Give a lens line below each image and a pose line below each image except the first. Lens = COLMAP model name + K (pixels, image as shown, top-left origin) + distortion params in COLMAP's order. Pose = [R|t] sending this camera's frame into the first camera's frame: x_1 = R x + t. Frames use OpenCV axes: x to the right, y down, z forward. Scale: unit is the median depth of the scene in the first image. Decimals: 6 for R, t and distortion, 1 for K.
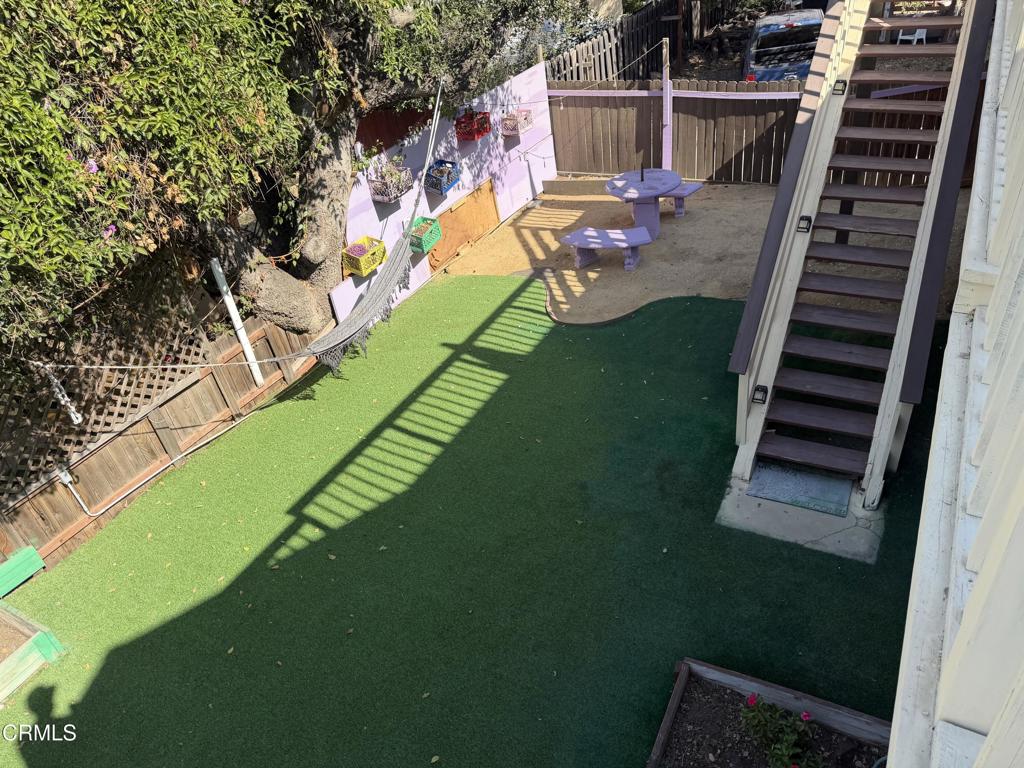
lens RADIAL K [[730.8, 0, 514.7], [0, 730.8, 389.5], [0, 0, 1]] dist [0.069056, -0.085090]
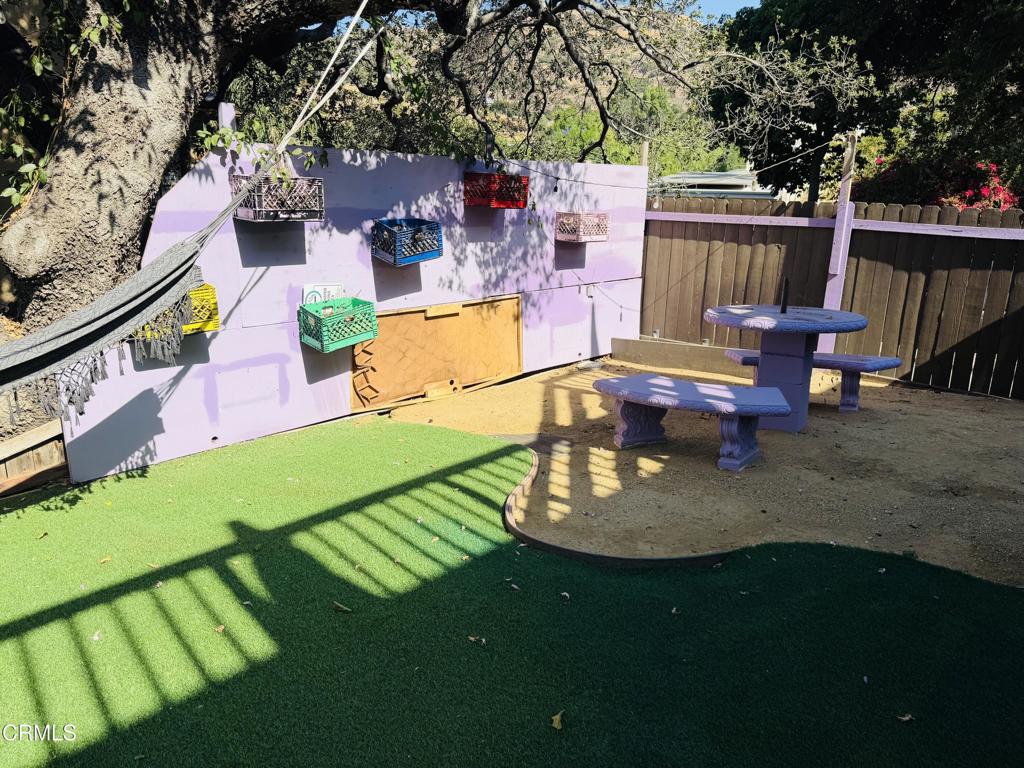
lens RADIAL K [[730.8, 0, 506.3], [0, 730.8, 380.4], [0, 0, 1]] dist [0.069056, -0.085090]
pose [[0.961975, 0.196030, -0.190198, 0.096268], [-0.249150, 0.915133, -0.316946, -0.036318], [0.111925, 0.352283, 0.929177, 0.527488]]
